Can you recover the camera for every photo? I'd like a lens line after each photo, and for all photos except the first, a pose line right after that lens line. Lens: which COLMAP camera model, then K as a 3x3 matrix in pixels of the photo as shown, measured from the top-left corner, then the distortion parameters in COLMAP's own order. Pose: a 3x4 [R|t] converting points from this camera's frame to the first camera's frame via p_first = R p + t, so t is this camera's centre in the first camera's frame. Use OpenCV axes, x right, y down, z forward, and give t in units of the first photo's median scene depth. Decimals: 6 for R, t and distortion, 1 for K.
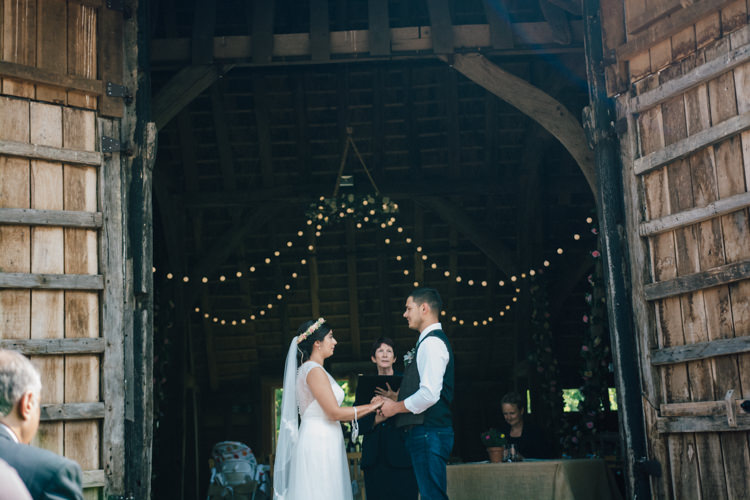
lens RADIAL K [[1078.3, 0, 375.0], [0, 1078.3, 250.0], [0, 0, 1]] dist [0.105990, 0.065627]
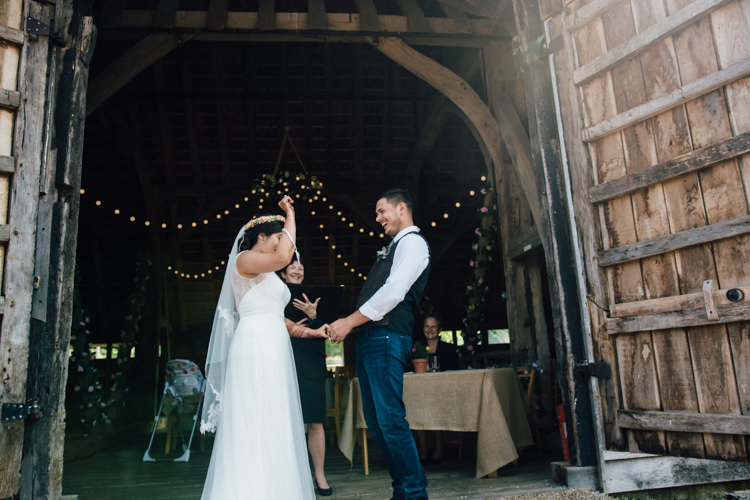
lens RADIAL K [[592.2, 0, 374.7], [0, 592.2, 247.5], [0, 0, 1]] dist [-0.084150, 0.066817]
pose [[0.990723, 0.023868, 0.133784, -0.017023], [-0.018738, 0.999045, -0.039473, 0.105434], [-0.134599, 0.036600, 0.990224, 0.465266]]
